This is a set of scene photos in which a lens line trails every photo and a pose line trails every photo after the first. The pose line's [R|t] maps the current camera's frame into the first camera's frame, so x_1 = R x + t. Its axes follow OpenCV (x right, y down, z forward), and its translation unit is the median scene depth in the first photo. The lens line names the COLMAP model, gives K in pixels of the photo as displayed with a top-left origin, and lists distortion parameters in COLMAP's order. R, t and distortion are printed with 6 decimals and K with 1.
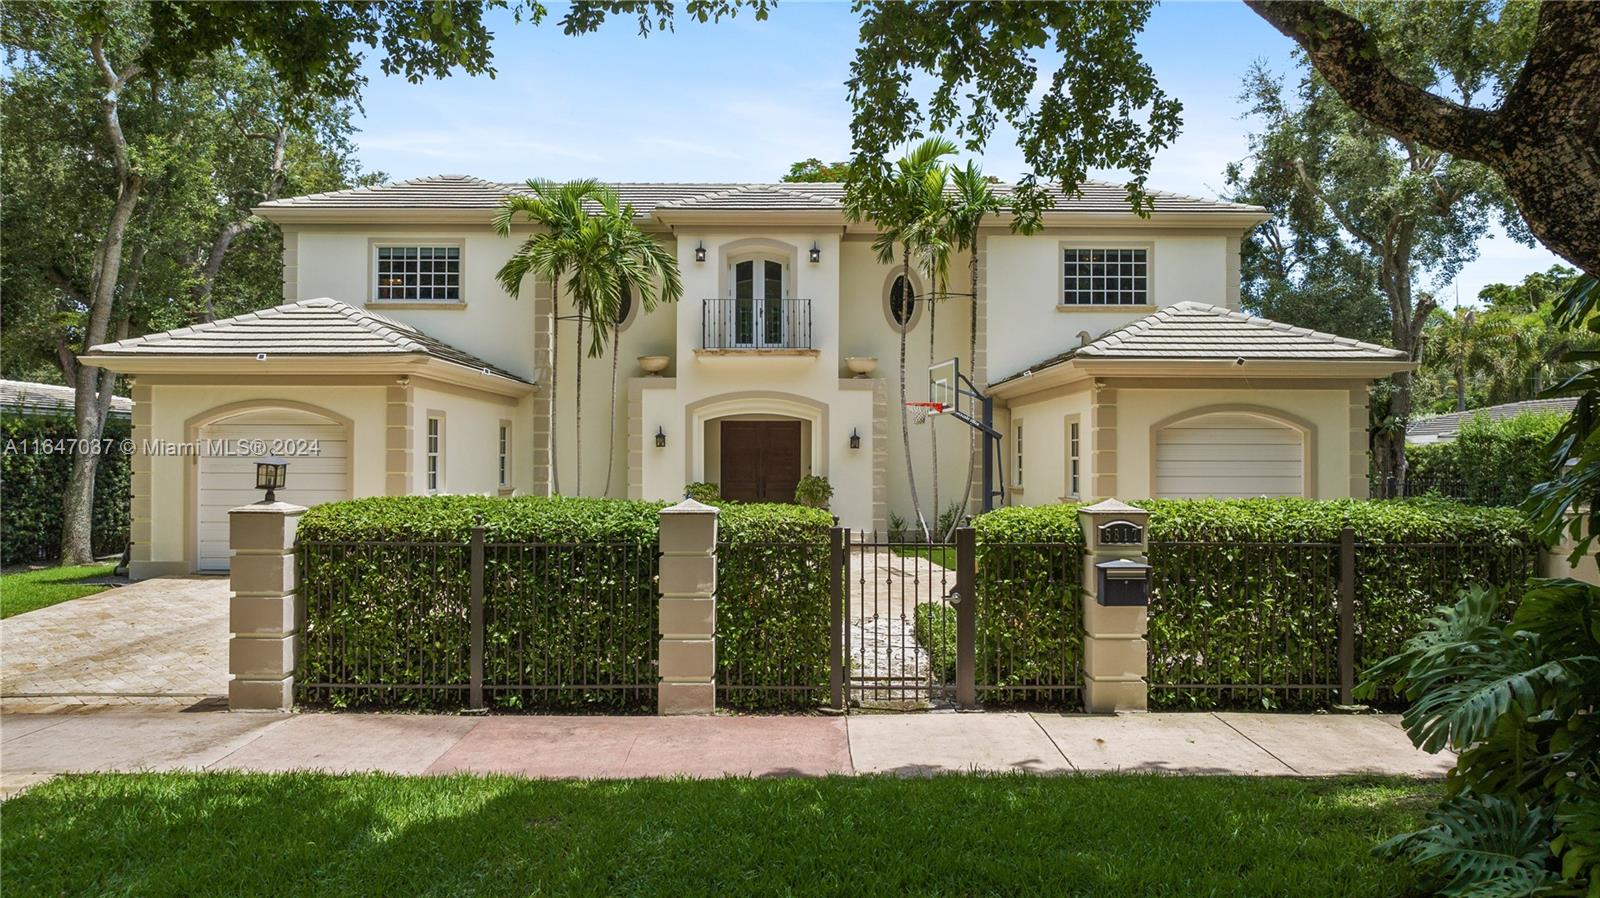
lens RADIAL K [[1103.0, 0, 800.0], [0, 1103.0, 449.0], [0, 0, 1]] dist [-0.035321, 0.003002]
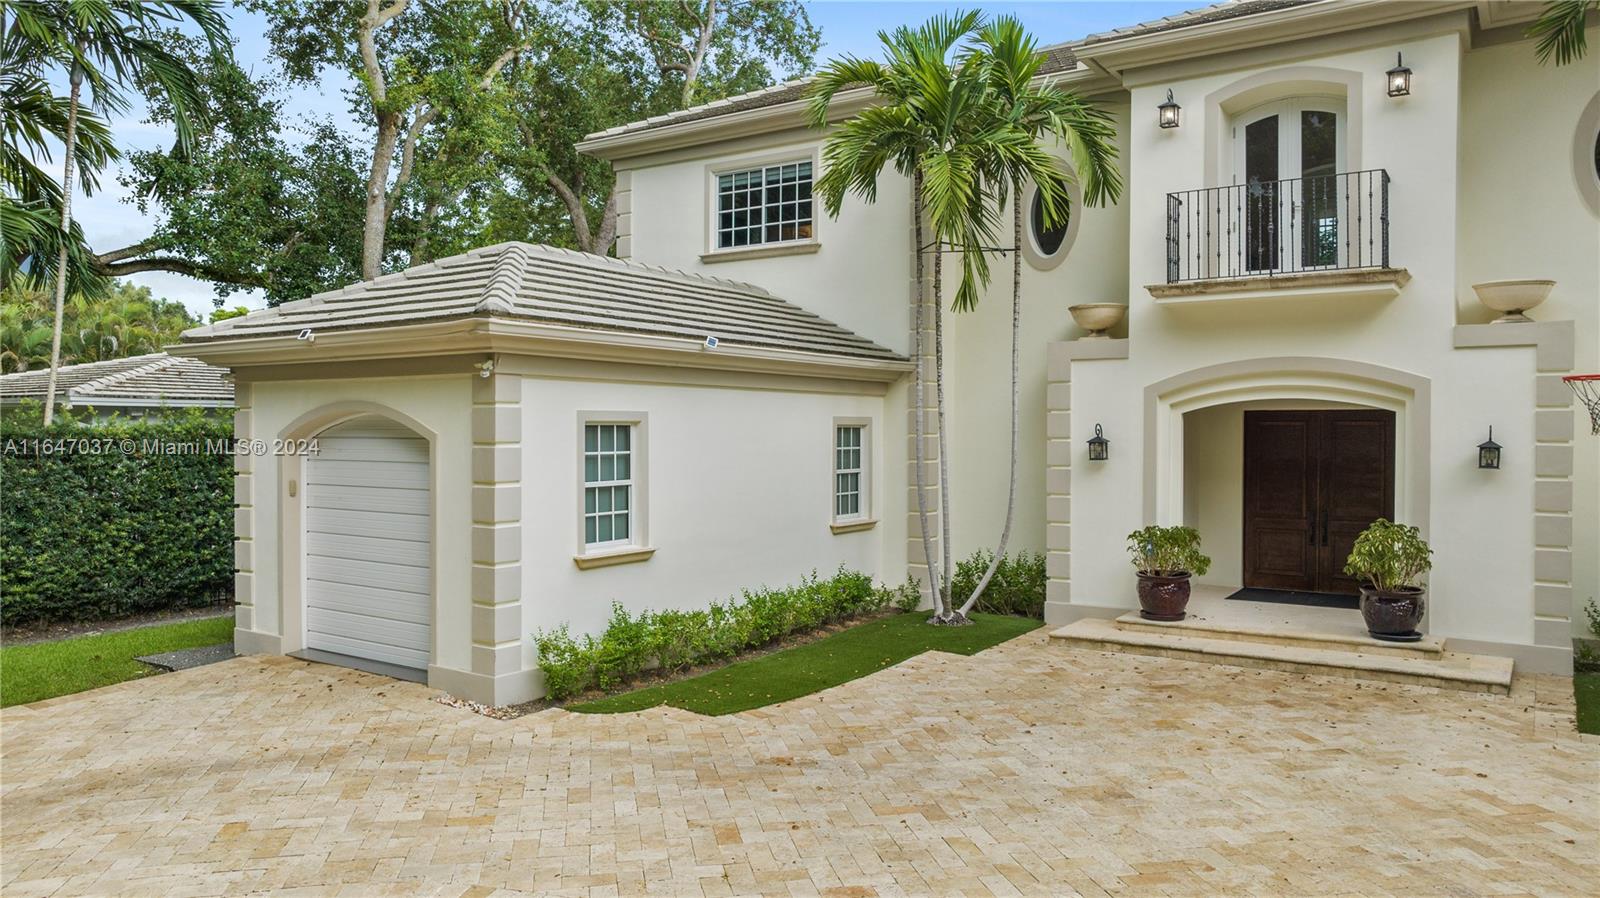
lens RADIAL K [[1103.0, 0, 800.0], [0, 1103.0, 449.0], [0, 0, 1]] dist [-0.035321, 0.003002]
pose [[0.818093, 0.009683, -0.575005, 0.074803], [0.004647, 0.999714, 0.023446, -0.022120], [0.575068, -0.021853, 0.817814, 0.437871]]
